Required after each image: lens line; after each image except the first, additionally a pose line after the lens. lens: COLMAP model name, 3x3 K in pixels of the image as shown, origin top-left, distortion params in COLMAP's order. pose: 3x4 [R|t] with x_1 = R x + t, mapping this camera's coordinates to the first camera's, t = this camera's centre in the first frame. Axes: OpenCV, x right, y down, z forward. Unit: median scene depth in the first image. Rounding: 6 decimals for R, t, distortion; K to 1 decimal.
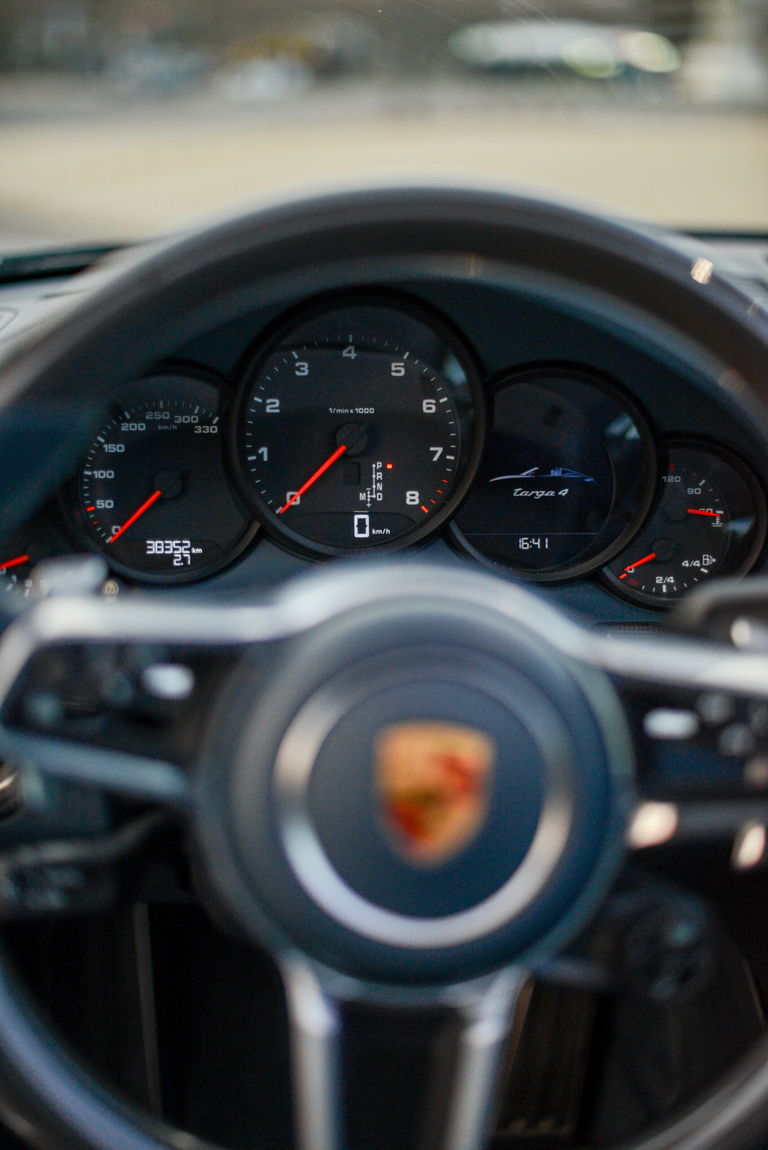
lens RADIAL K [[1638.6, 0, 382.4], [0, 1638.6, 578.6], [0, 0, 1]] dist [-0.112067, -0.022576]
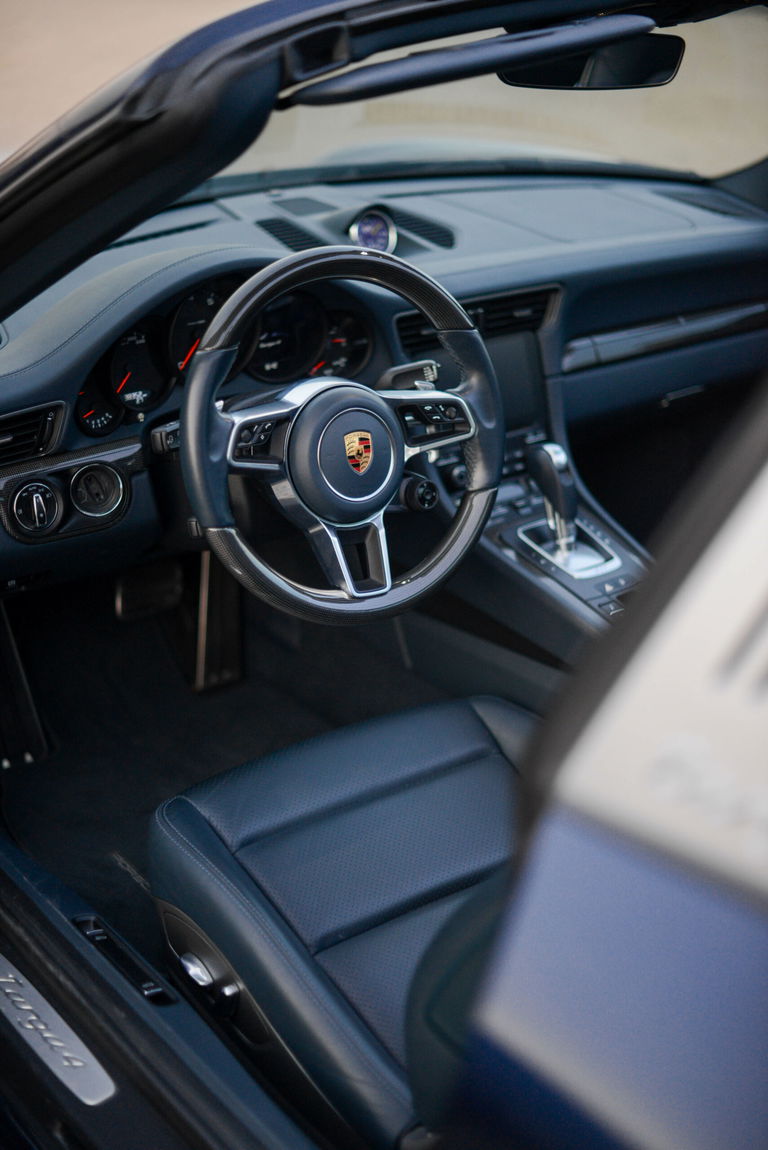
lens RADIAL K [[1736.6, 0, 383.4], [0, 1736.6, 571.8], [0, 0, 1]] dist [-0.124256, 0.065008]
pose [[0.856910, -0.227716, 0.462440, -0.989085], [0.164226, 0.970987, 0.173821, -0.141421], [-0.488605, -0.073004, 0.869446, -1.250926]]
